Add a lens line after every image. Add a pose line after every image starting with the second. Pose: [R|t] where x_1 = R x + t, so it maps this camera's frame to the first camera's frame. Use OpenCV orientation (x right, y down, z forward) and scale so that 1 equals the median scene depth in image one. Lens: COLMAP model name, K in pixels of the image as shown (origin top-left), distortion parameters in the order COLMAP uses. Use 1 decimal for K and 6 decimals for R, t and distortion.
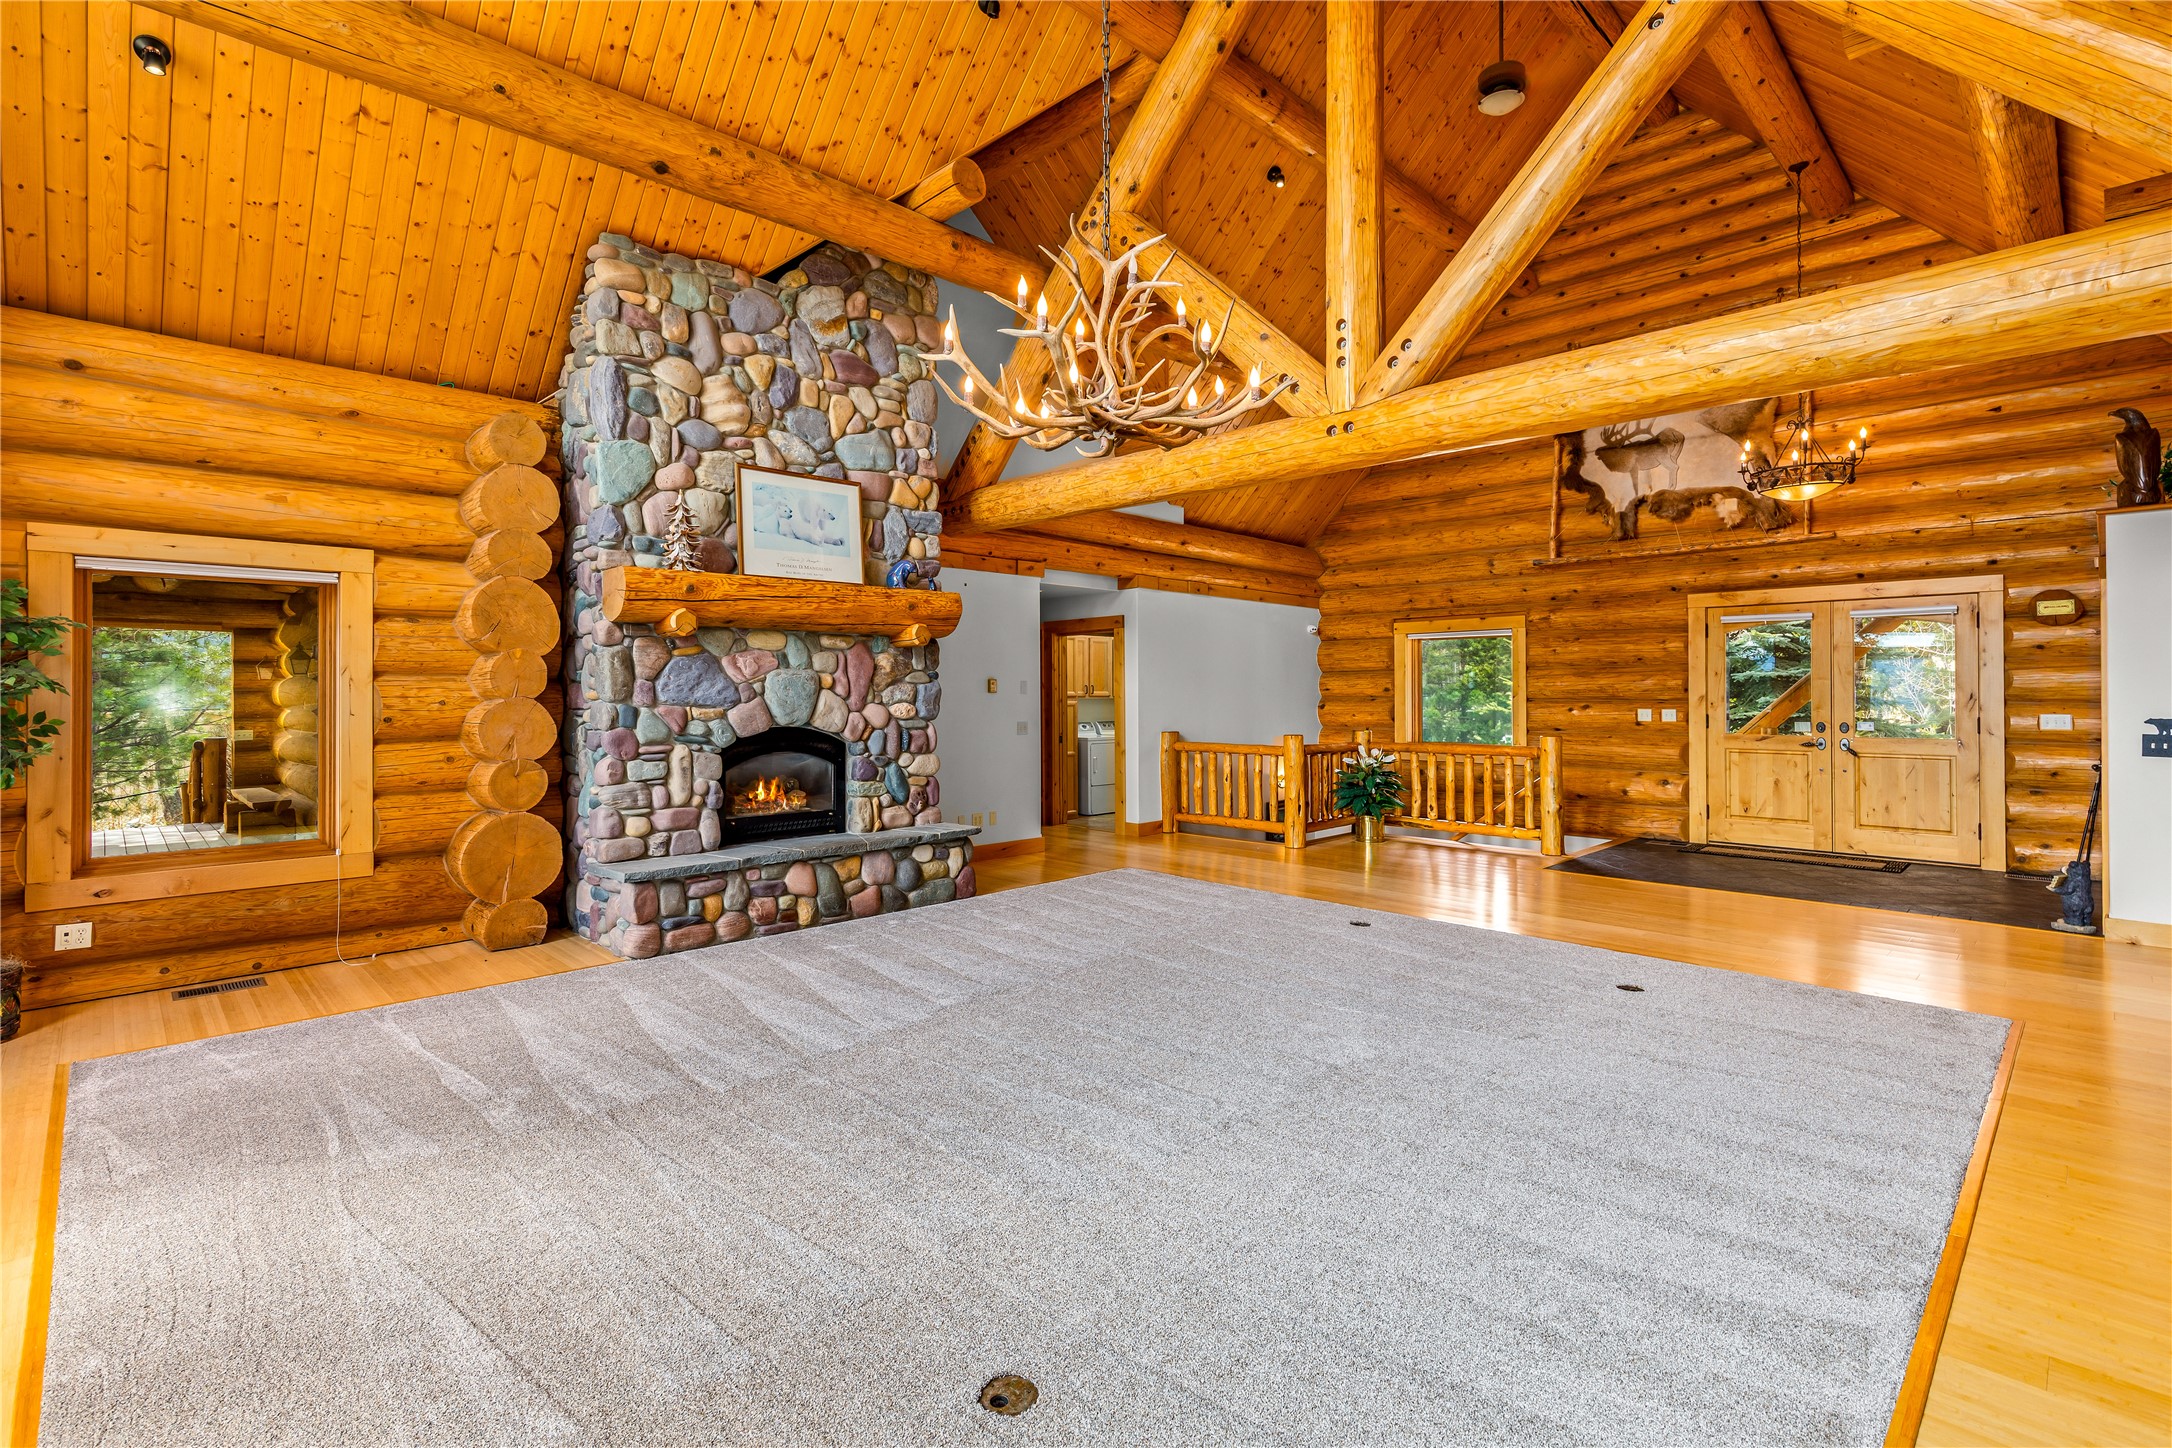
lens RADIAL K [[1009.2, 0, 1083.4], [0, 1009.2, 684.1], [0, 0, 1]] dist [0.005371, -0.000936]
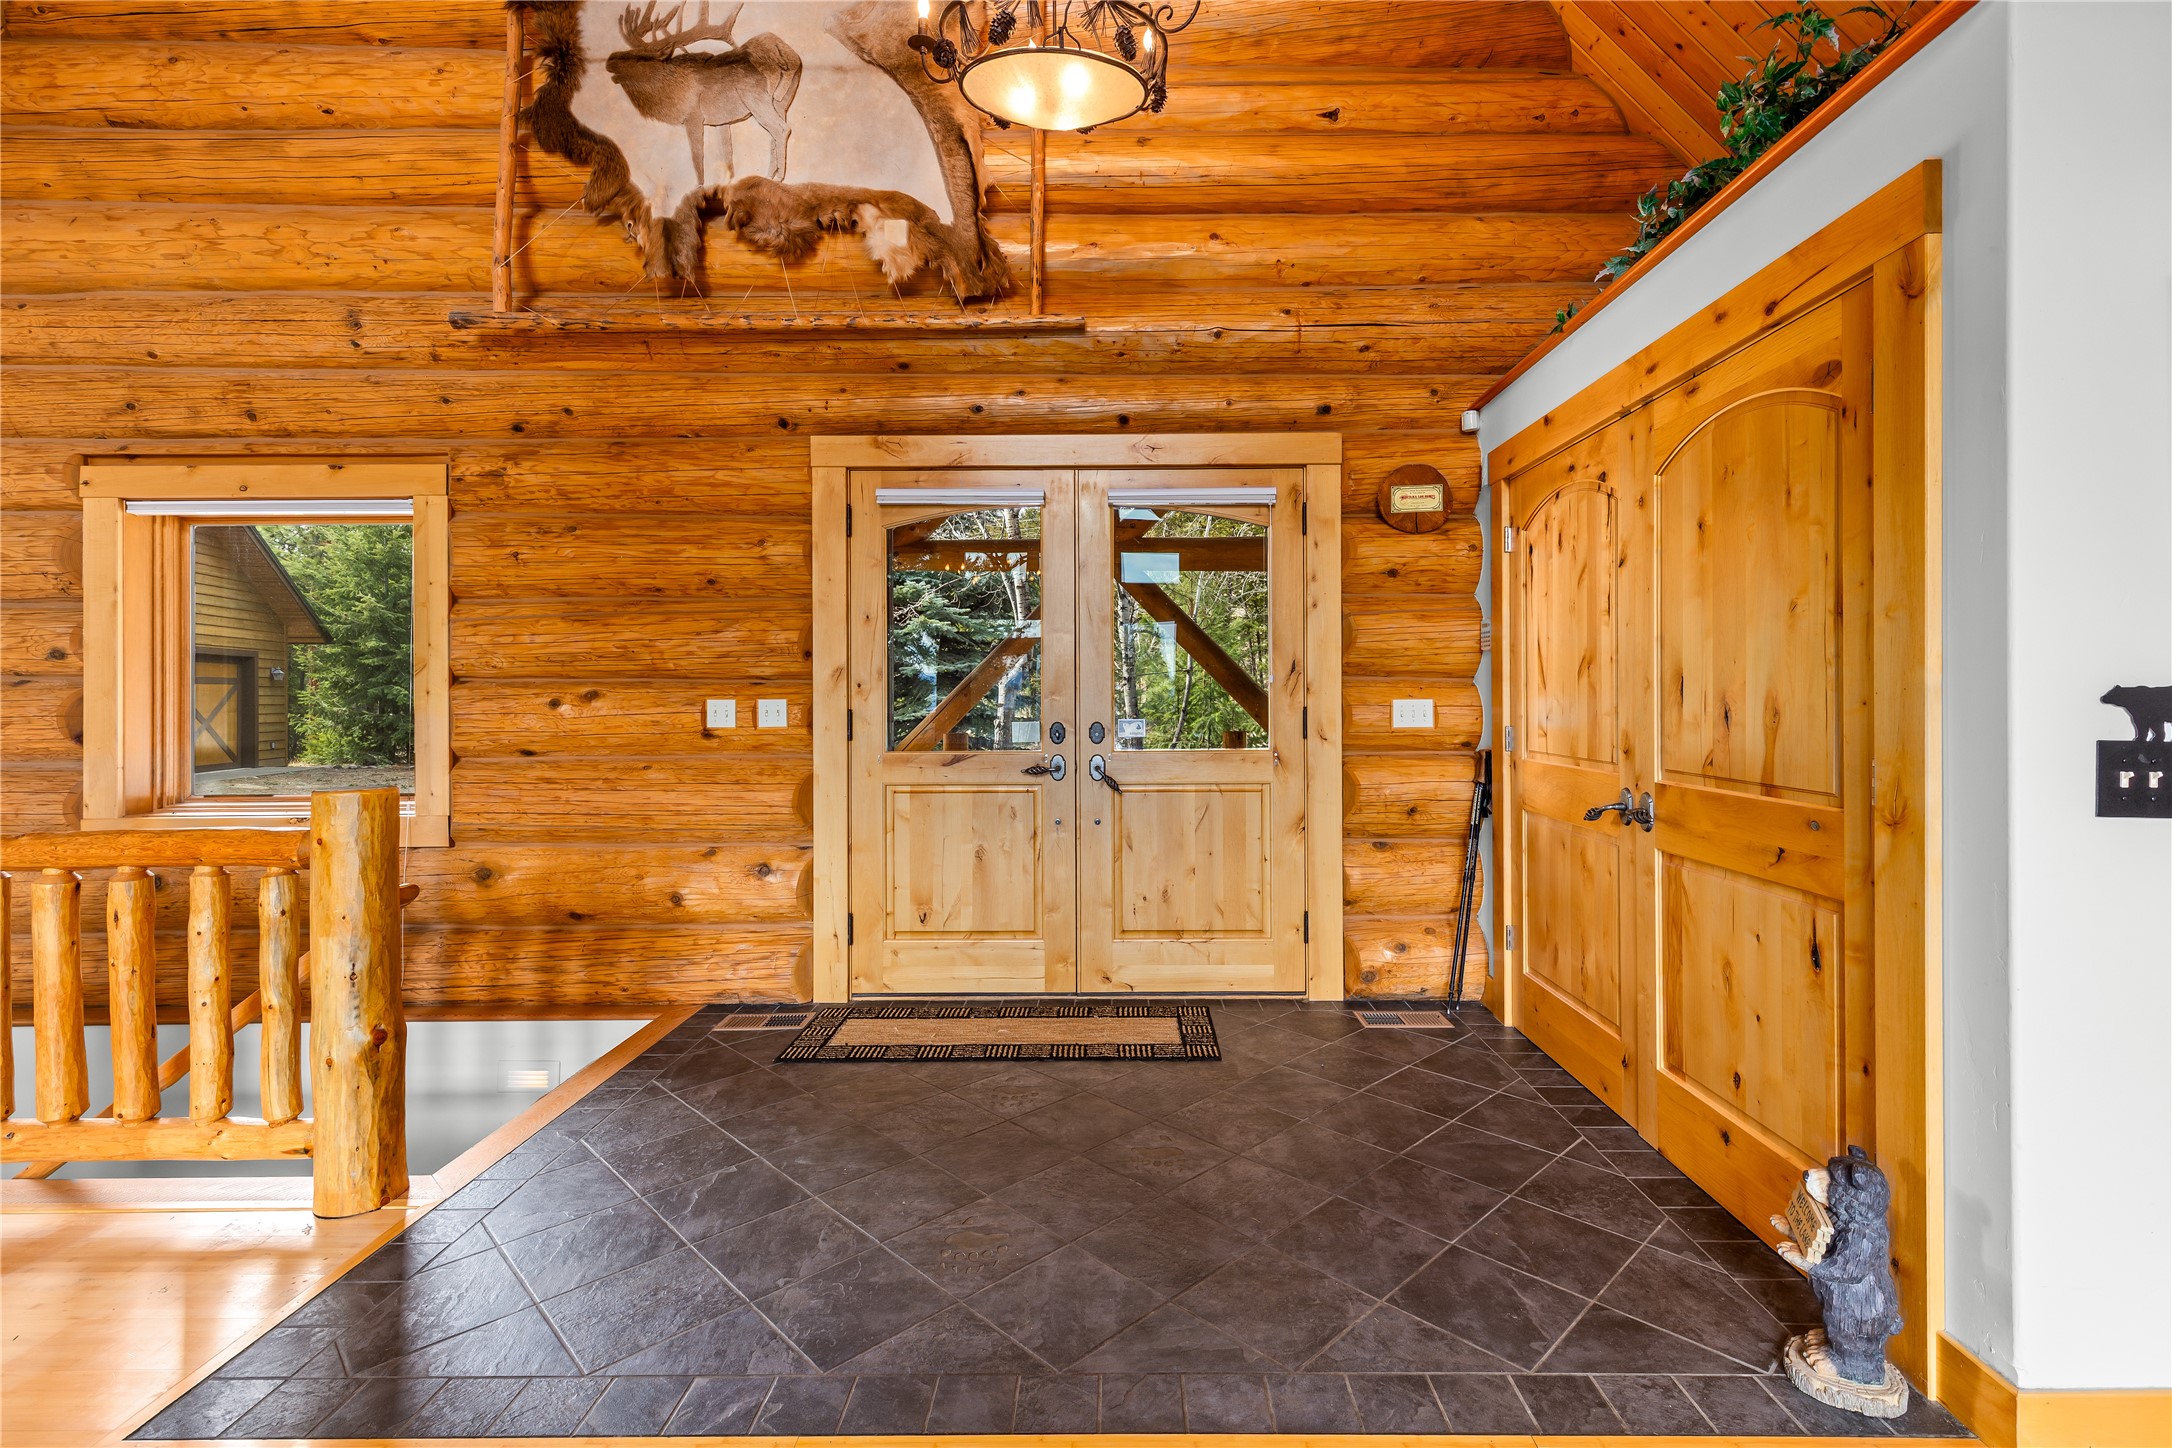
lens RADIAL K [[1009.2, 0, 1098.7], [0, 1009.2, 706.5], [0, 0, 1]] dist [0.005371, -0.000936]
pose [[0.714028, -0.006649, 0.700086, 0.374633], [-0.003208, 0.999913, 0.012769, 0.022038], [-0.700110, -0.011363, 0.713944, 0.590942]]
